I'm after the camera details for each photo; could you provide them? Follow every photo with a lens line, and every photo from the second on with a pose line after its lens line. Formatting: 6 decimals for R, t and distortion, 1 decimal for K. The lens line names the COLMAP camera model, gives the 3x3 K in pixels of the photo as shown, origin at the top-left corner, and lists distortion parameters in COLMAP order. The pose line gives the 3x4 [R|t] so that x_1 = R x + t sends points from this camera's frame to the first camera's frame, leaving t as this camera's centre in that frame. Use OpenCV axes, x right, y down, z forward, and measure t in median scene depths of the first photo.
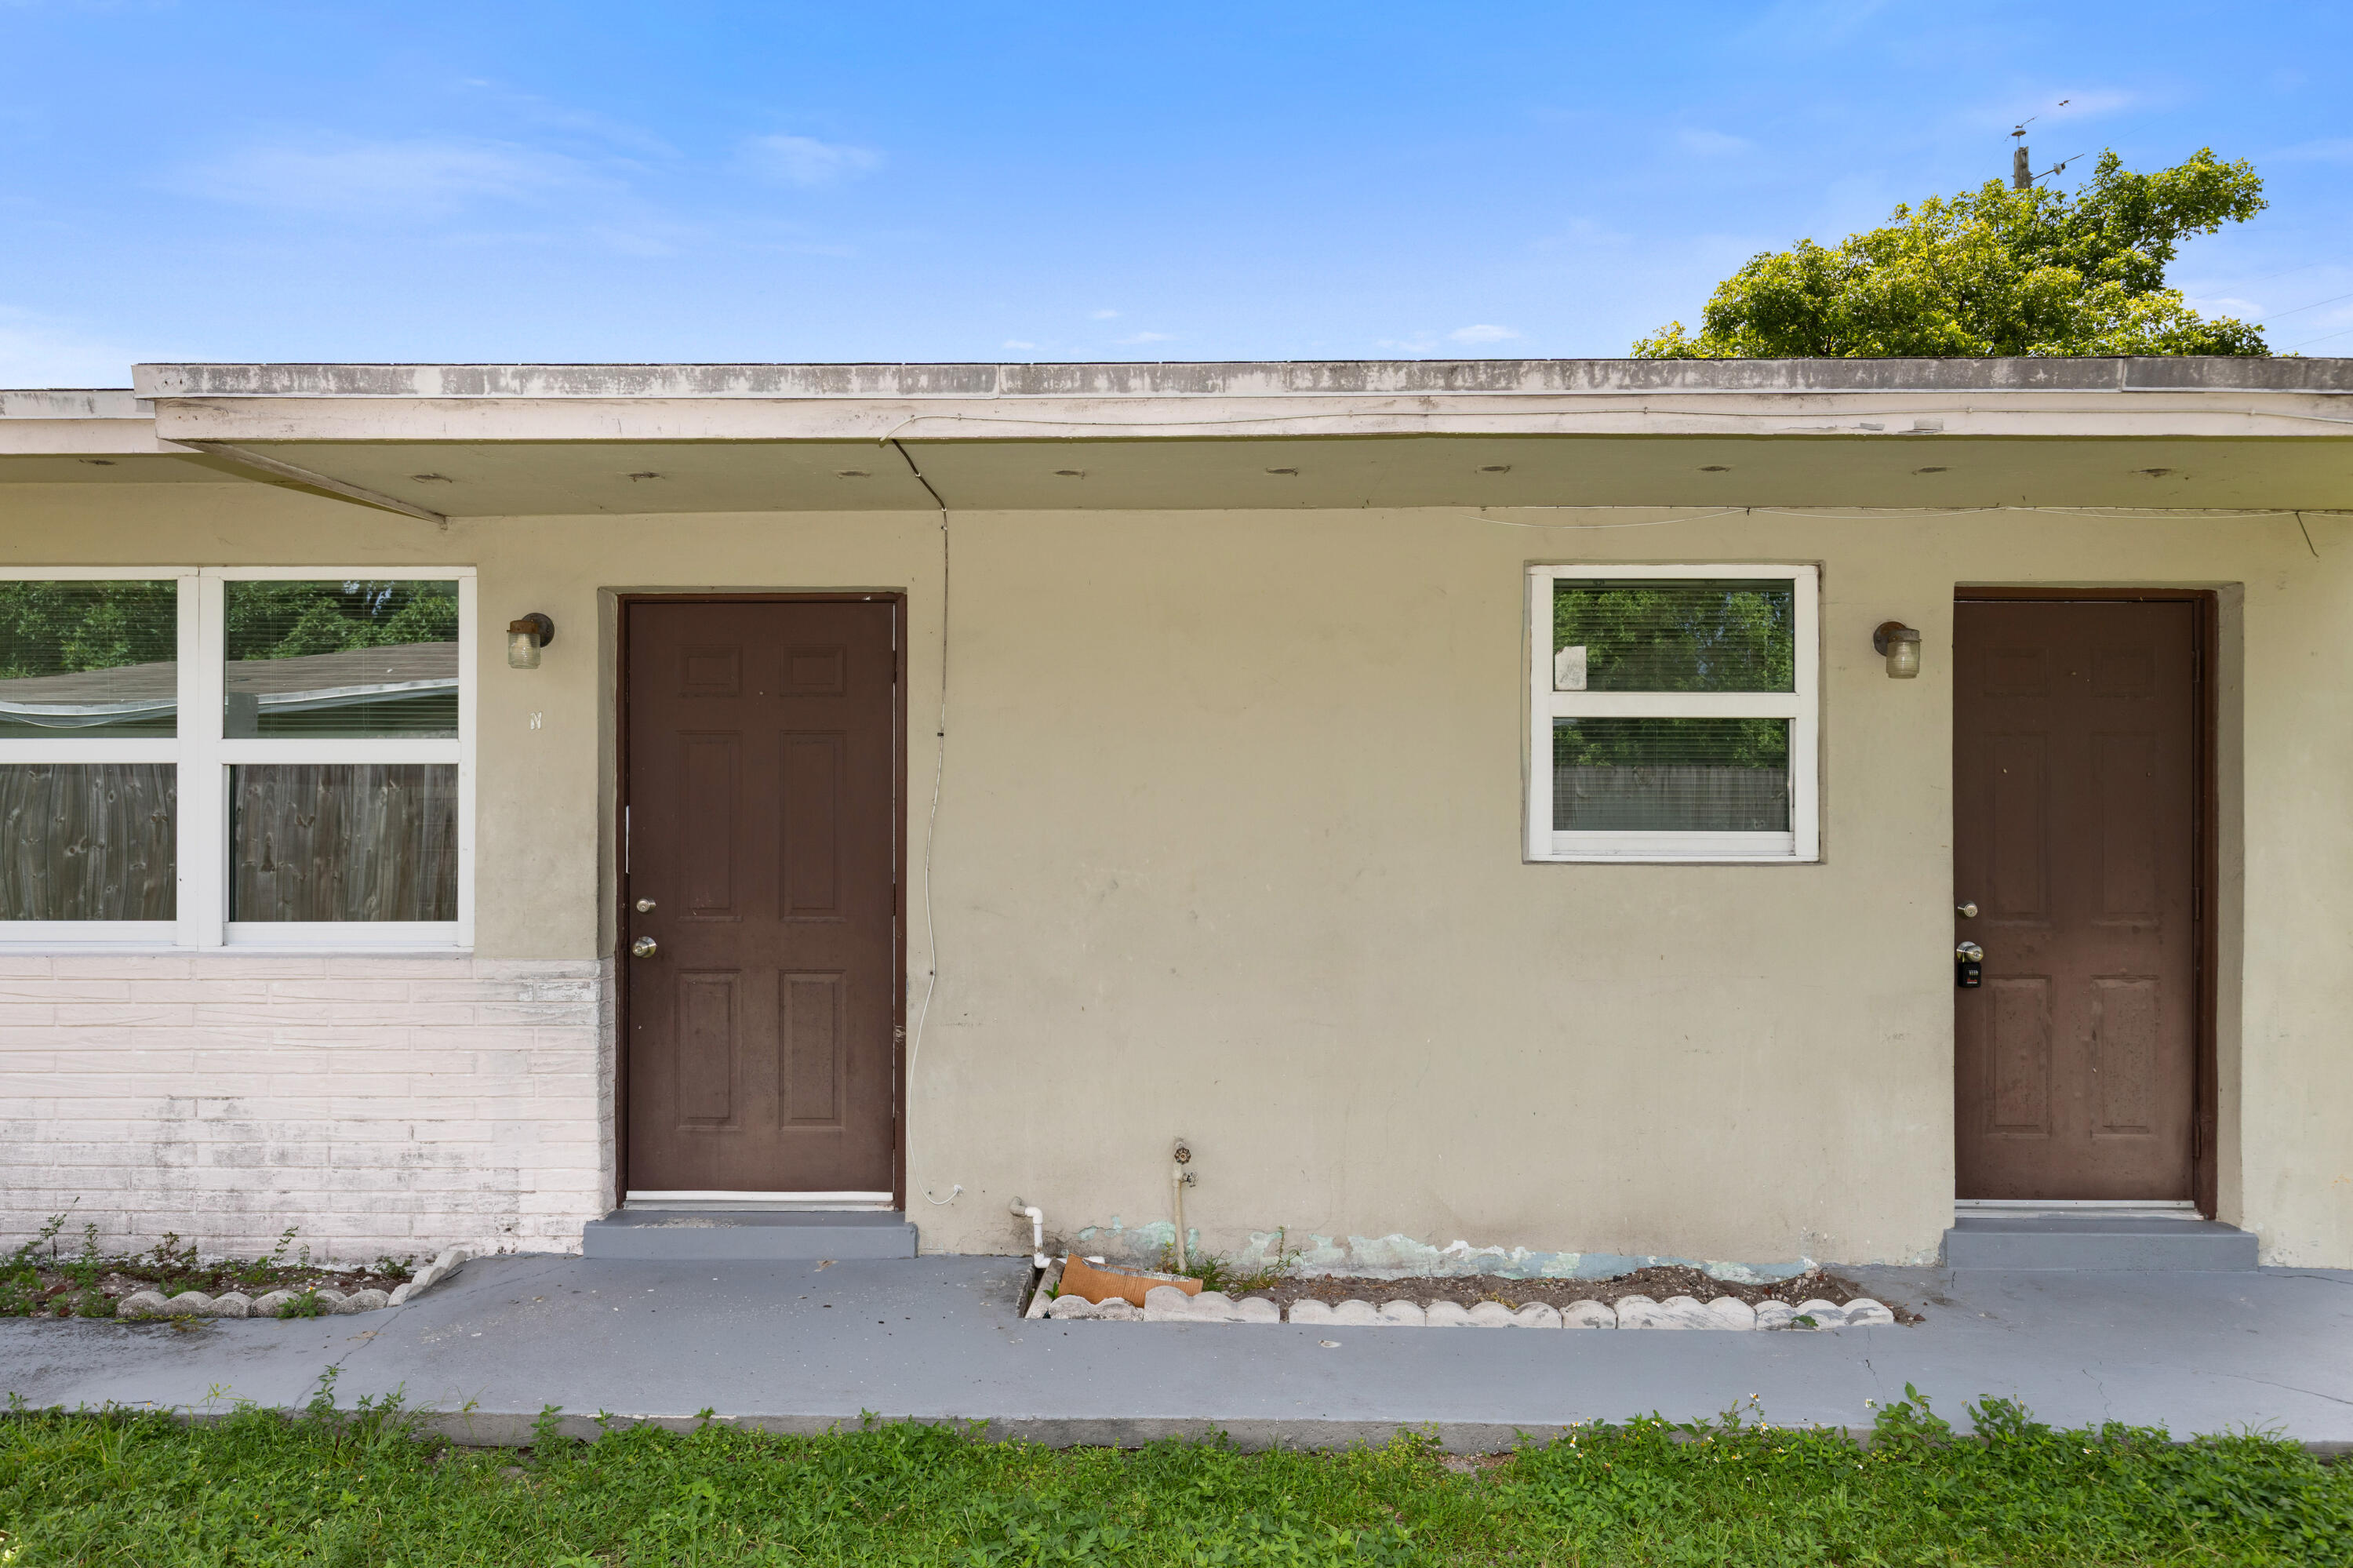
lens RADIAL K [[1379.9, 0, 1176.5], [0, 1379.9, 784.0], [0, 0, 1]] dist [0.000303, 0.000174]
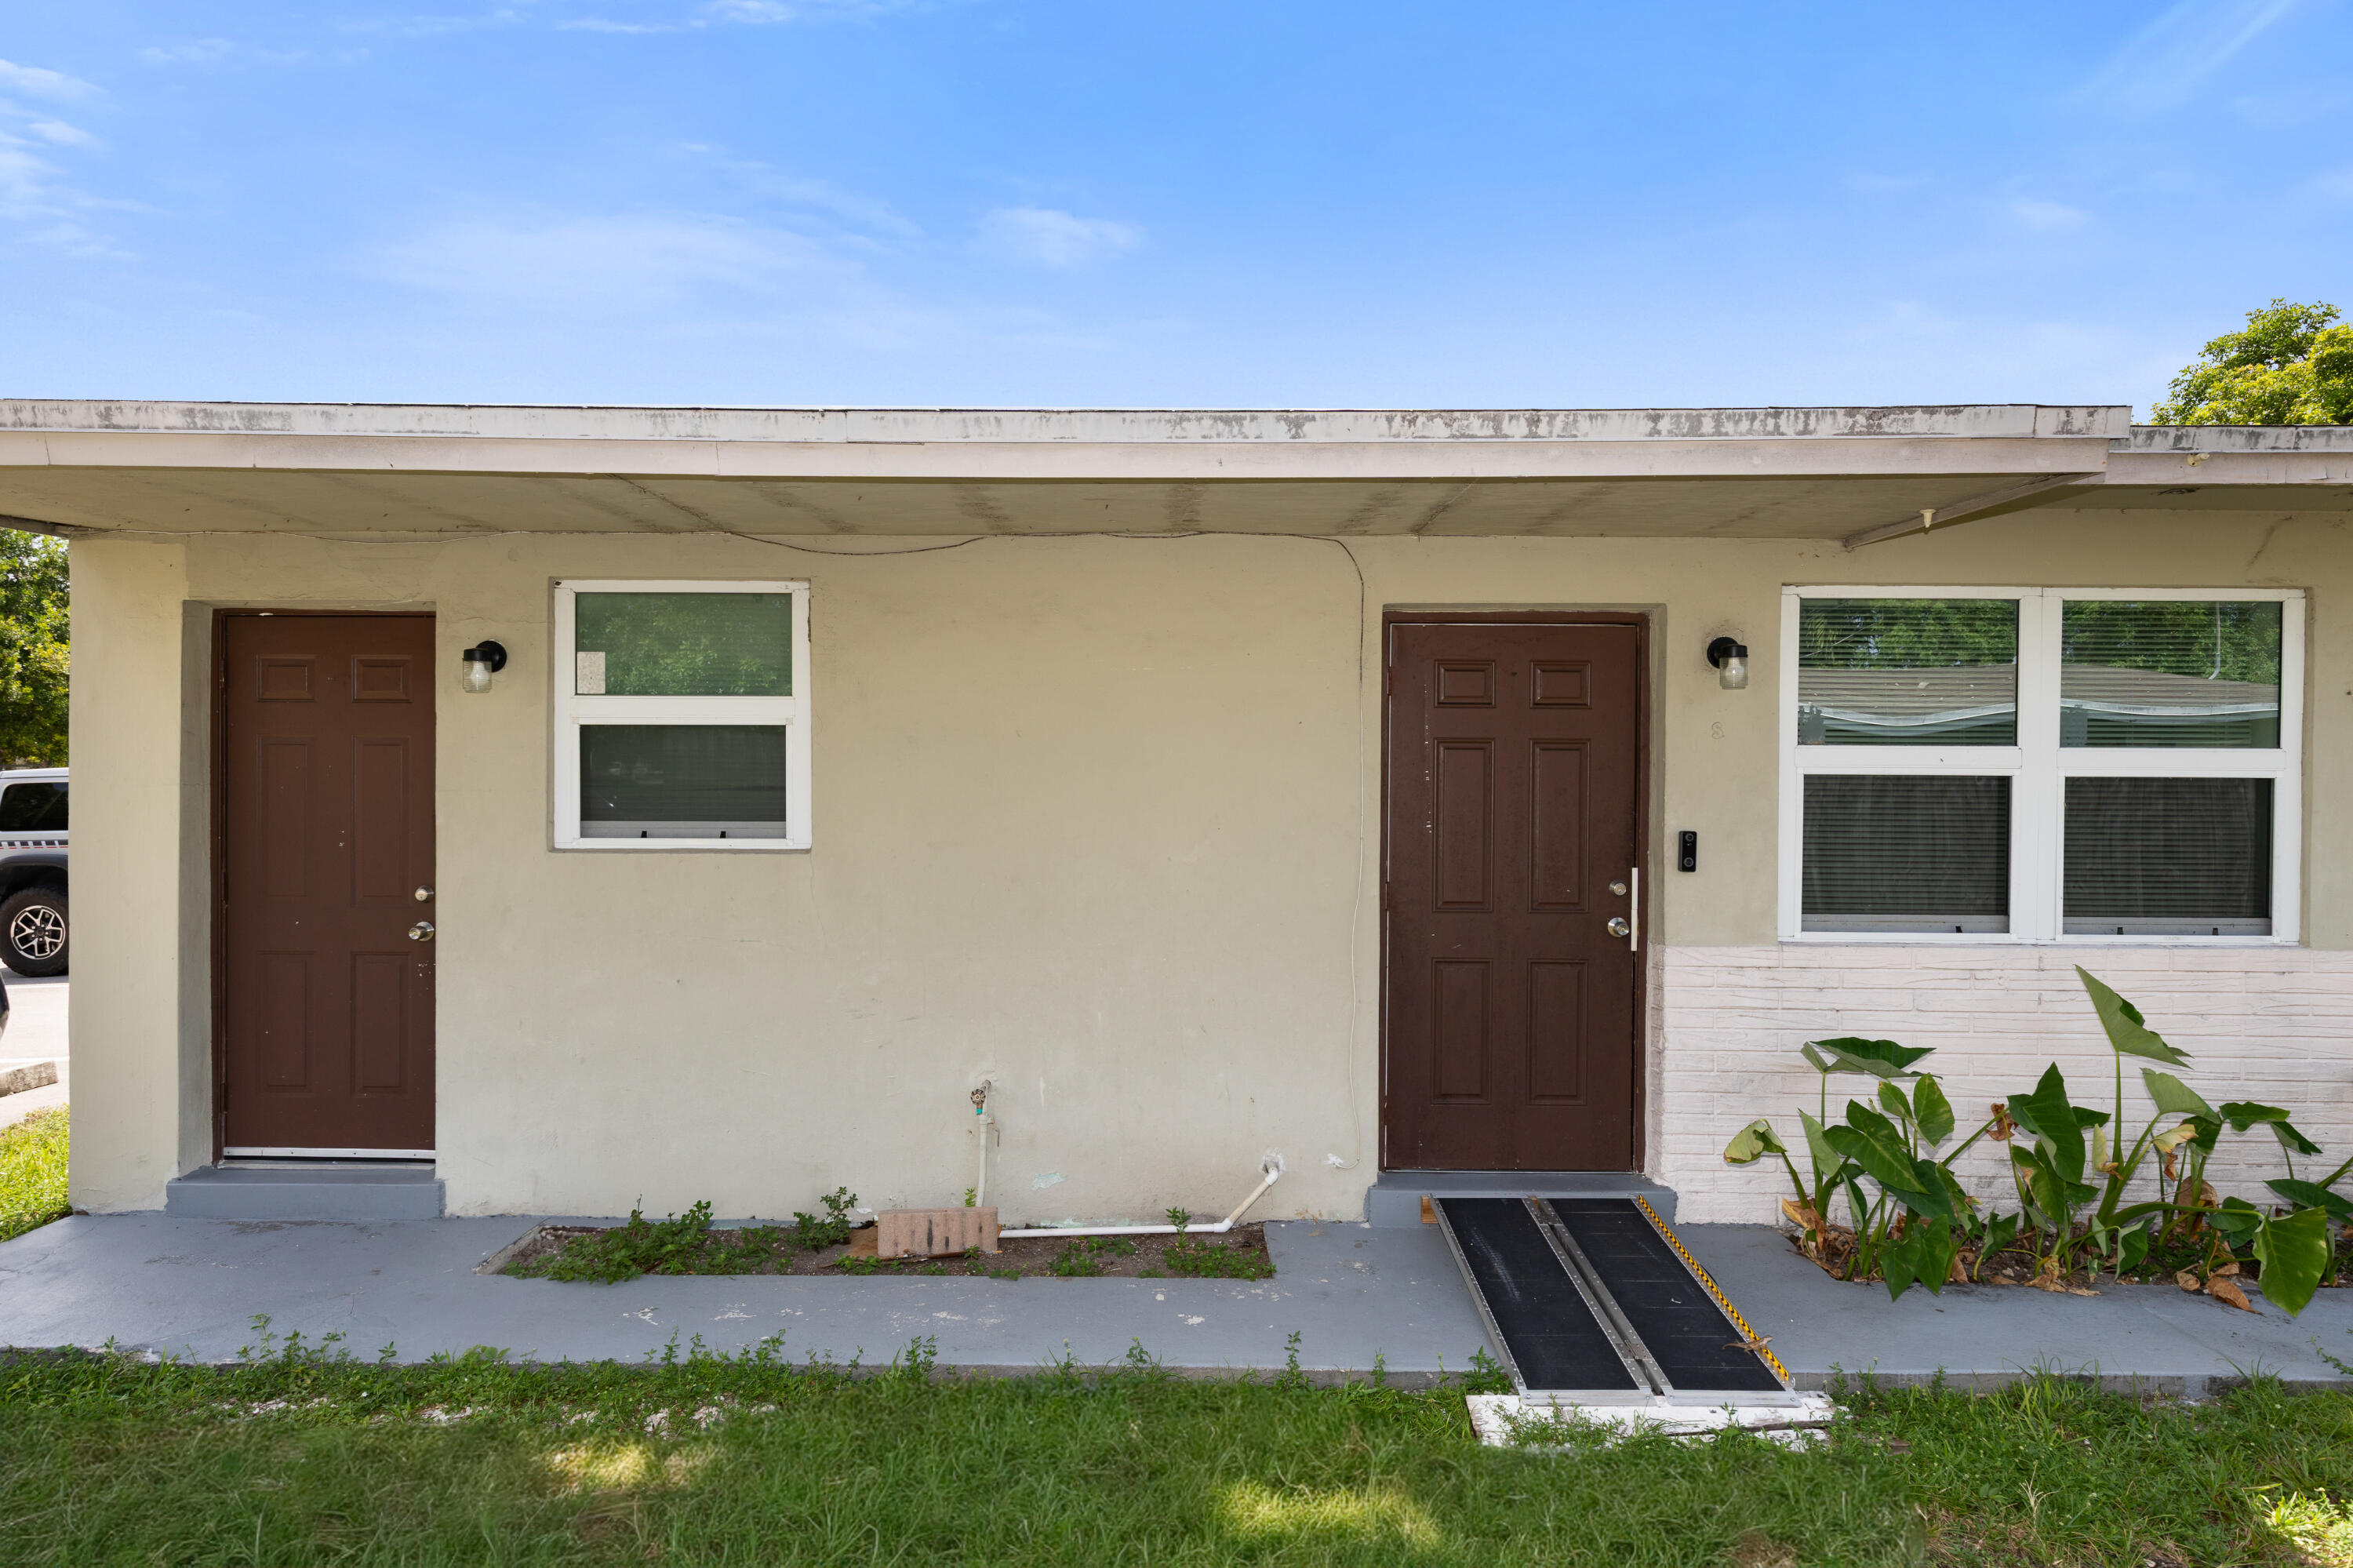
lens RADIAL K [[1209.4, 0, 1055.8], [0, 1209.4, 797.8], [0, 0, 1]] dist [0.016010, 0.000052]
pose [[0.999981, 0.002191, -0.005829, -0.531122], [-0.002114, 0.999910, 0.013217, -0.002219], [0.005857, -0.013204, 0.999896, 0.007414]]
